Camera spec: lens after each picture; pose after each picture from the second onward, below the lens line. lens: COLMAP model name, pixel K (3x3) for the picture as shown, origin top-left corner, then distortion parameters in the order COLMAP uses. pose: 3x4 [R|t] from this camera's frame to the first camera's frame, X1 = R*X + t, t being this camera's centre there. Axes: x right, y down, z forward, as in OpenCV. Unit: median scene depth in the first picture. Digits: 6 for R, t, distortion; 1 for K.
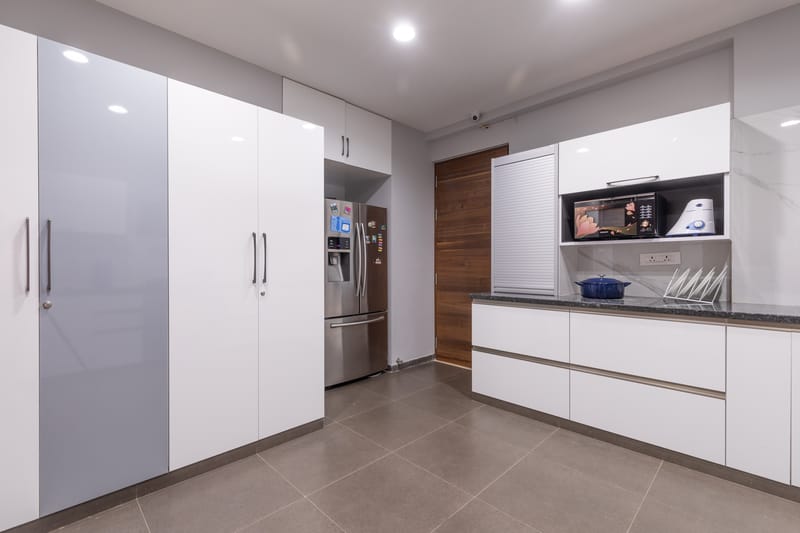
lens RADIAL K [[353.4, 0, 400.0], [0, 353.4, 267.3], [0, 0, 1]] dist [-0.001508, -0.000908]
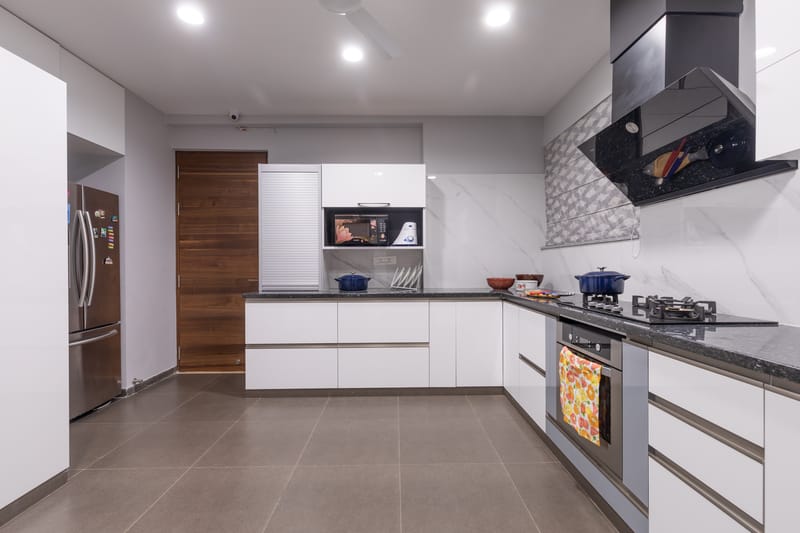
lens RADIAL K [[353.4, 0, 402.2], [0, 353.4, 265.3], [0, 0, 1]] dist [-0.001508, -0.000908]
pose [[0.691807, -0.002110, 0.722079, -0.232874], [0.006992, 0.999968, -0.003778, 0.000872], [-0.722049, 0.007663, 0.691800, -0.033859]]
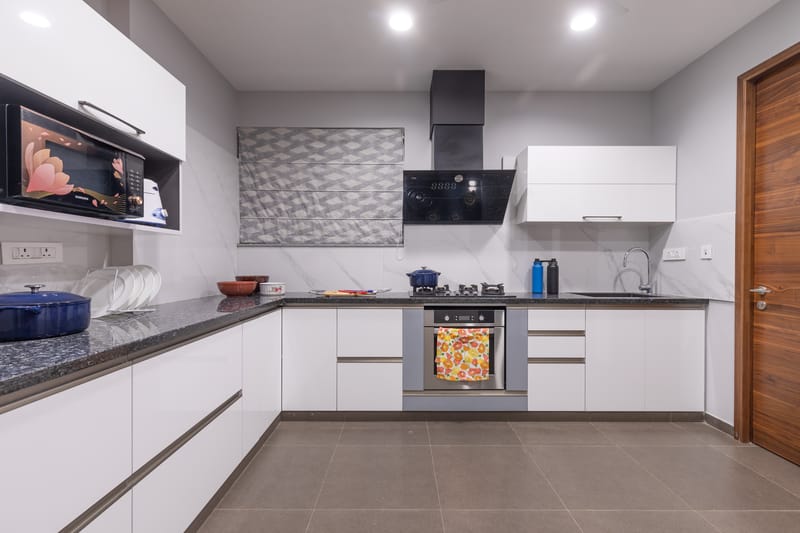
lens RADIAL K [[353.4, 0, 398.8], [0, 353.4, 265.8], [0, 0, 1]] dist [-0.001508, -0.000908]
pose [[-0.706590, -0.006118, 0.707596, -0.082218], [-0.000357, 0.999966, 0.008289, -0.006900], [-0.707623, 0.005604, -0.706568, 0.933452]]
